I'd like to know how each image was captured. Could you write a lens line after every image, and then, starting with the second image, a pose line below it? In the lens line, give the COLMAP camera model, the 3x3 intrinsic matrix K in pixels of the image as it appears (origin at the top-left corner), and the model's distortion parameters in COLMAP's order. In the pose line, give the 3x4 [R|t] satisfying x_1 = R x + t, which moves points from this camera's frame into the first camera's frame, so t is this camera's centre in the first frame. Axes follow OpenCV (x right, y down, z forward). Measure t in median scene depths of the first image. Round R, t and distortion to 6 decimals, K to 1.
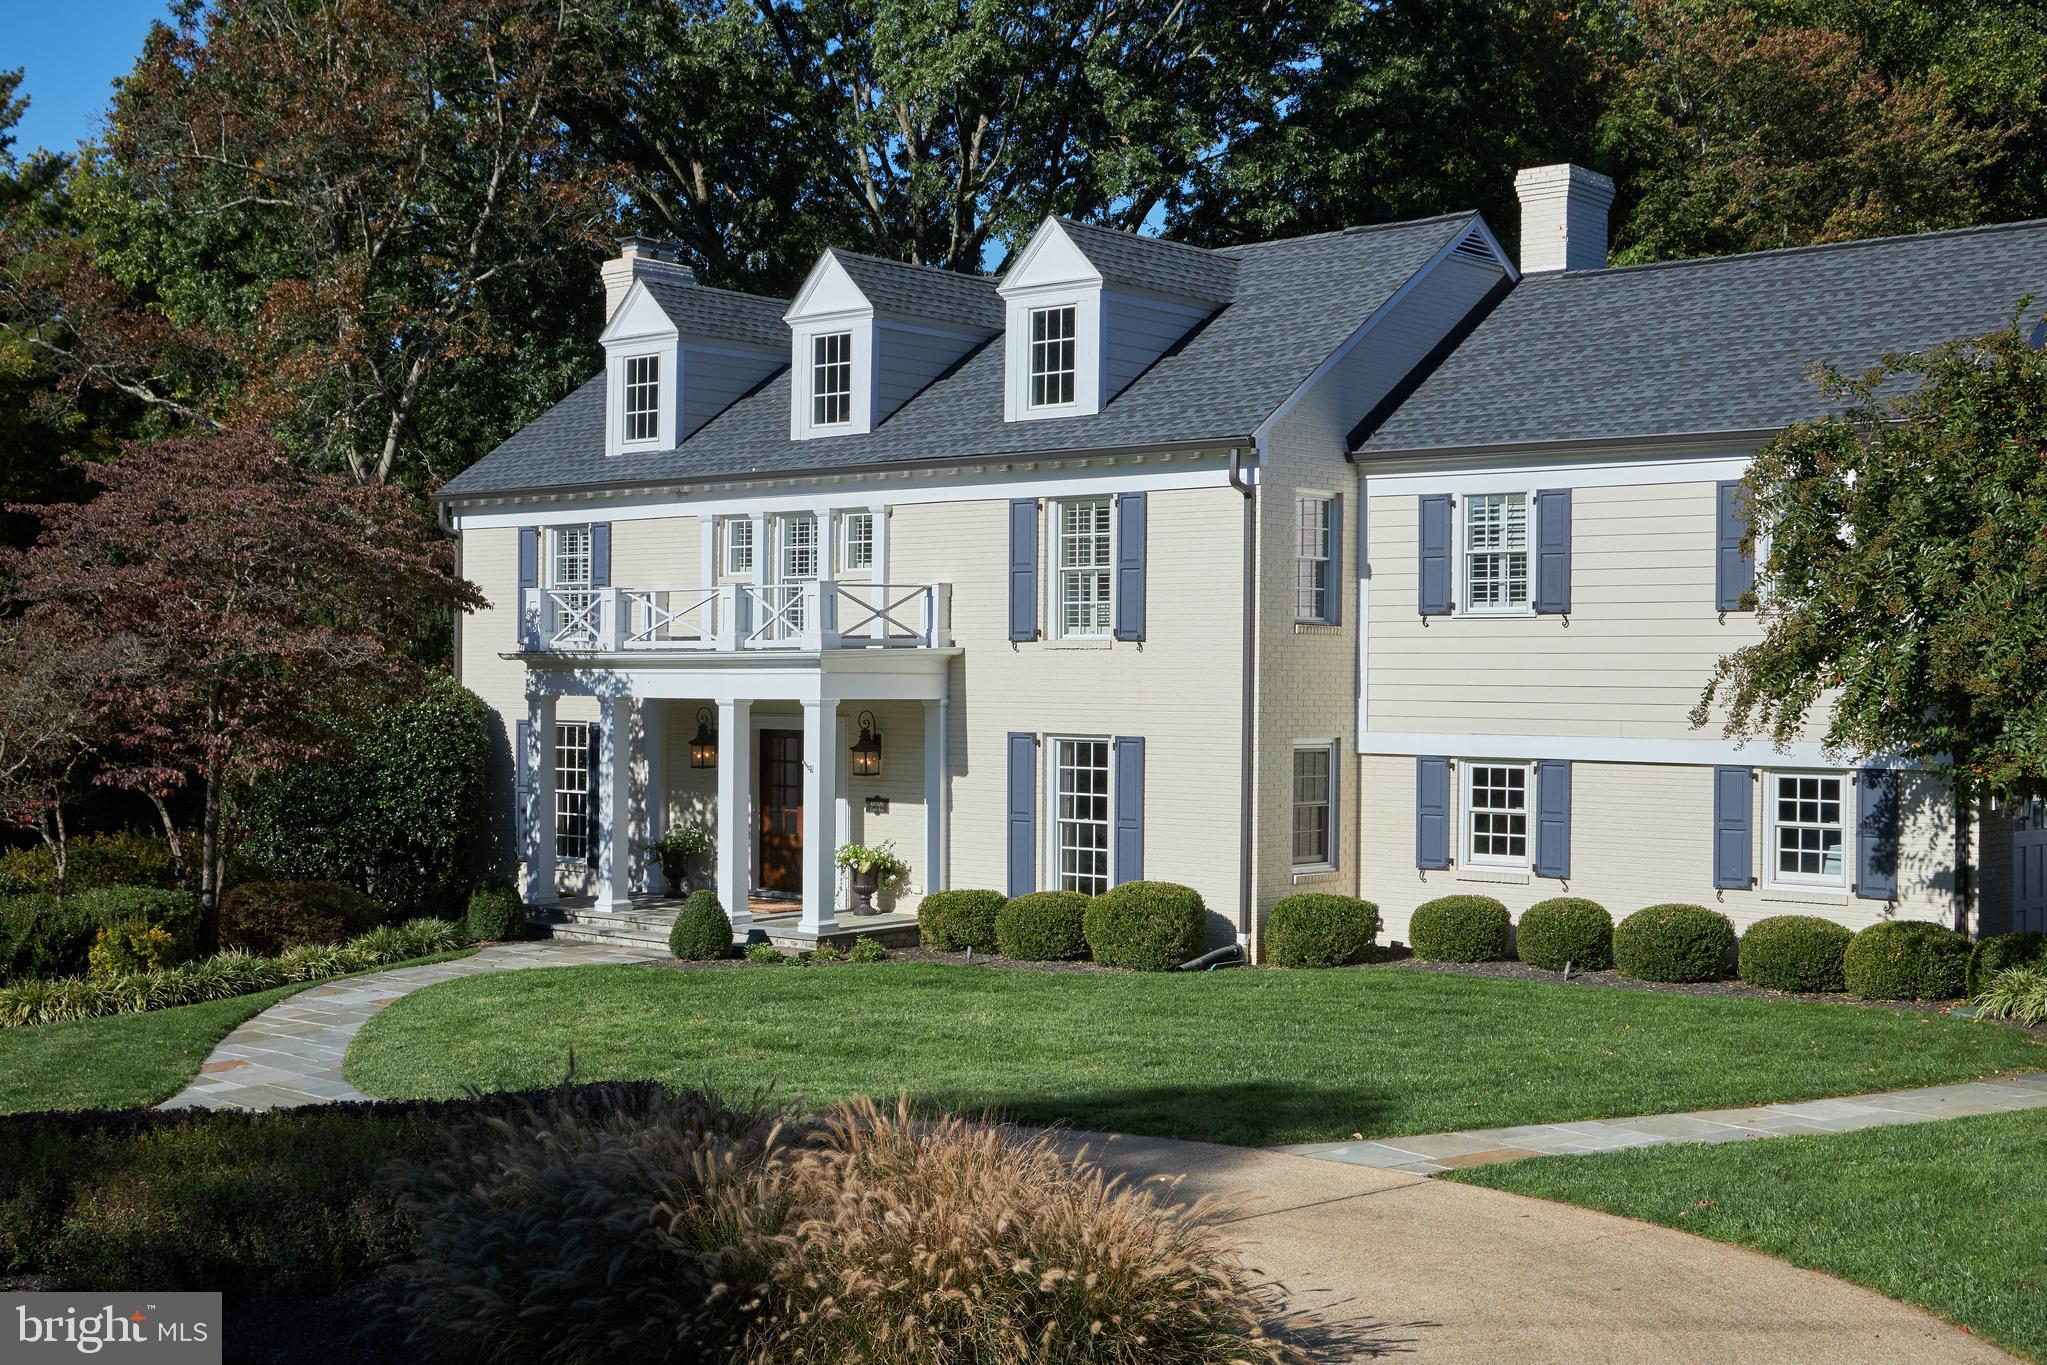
lens RADIAL K [[2529.1, 0, 1017.0], [0, 2529.1, 648.5], [0, 0, 1]] dist [-0.021529, 0.000000]
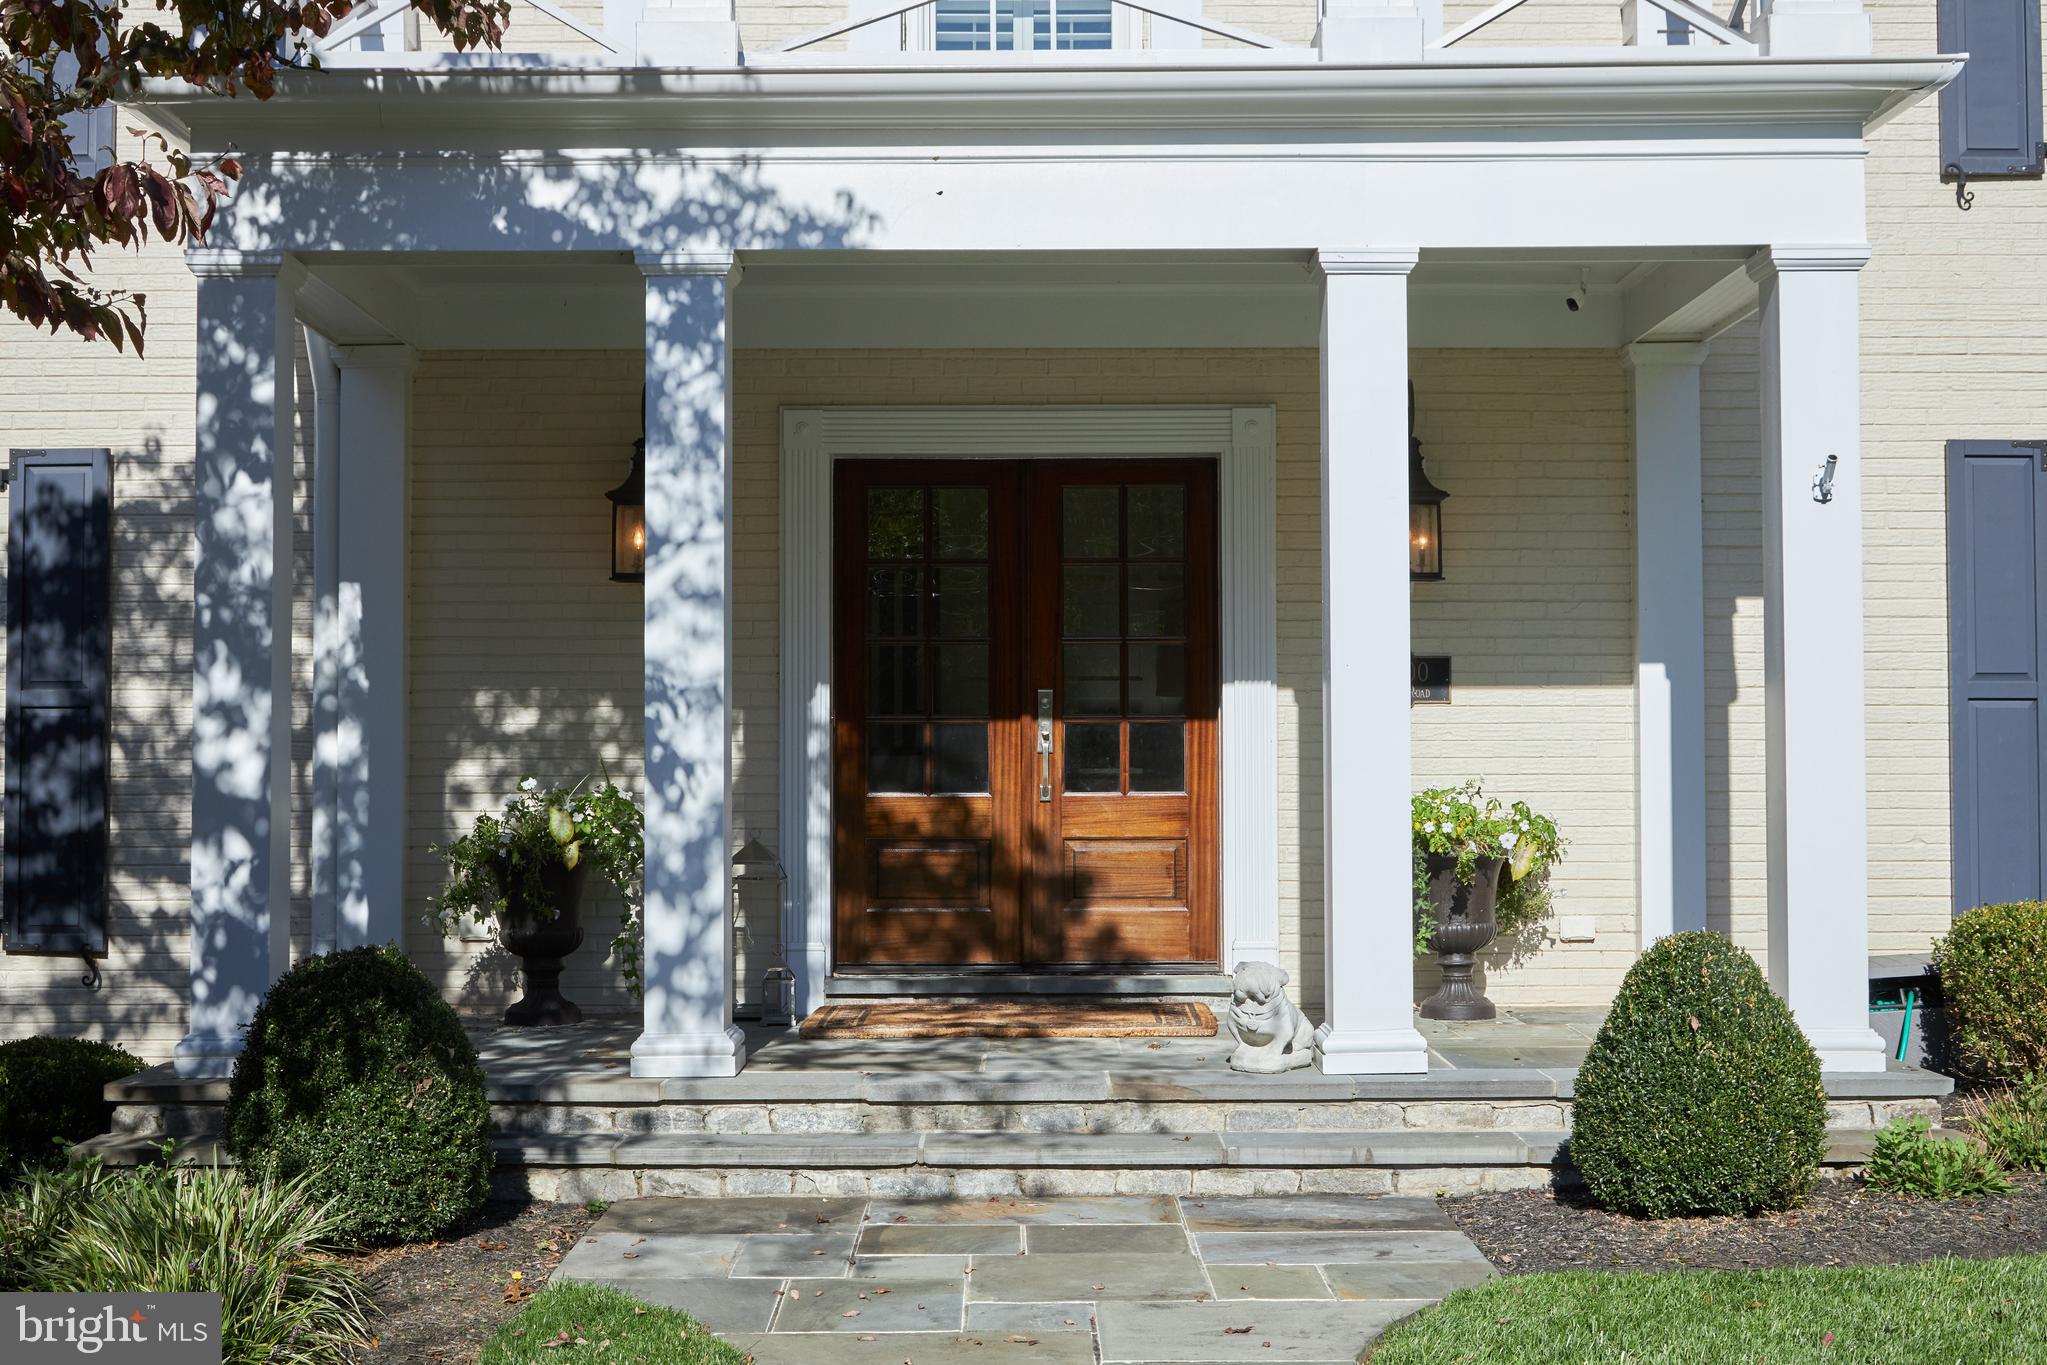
lens RADIAL K [[2784.4, 0, 1013.4], [0, 2784.4, 676.0], [0, 0, 1]] dist [-0.035150, 0.000000]
pose [[0.751470, 0.020966, 0.659434, -0.356331], [-0.004636, 0.999638, -0.026500, 0.077564], [-0.659751, 0.016857, 0.751295, 0.832934]]
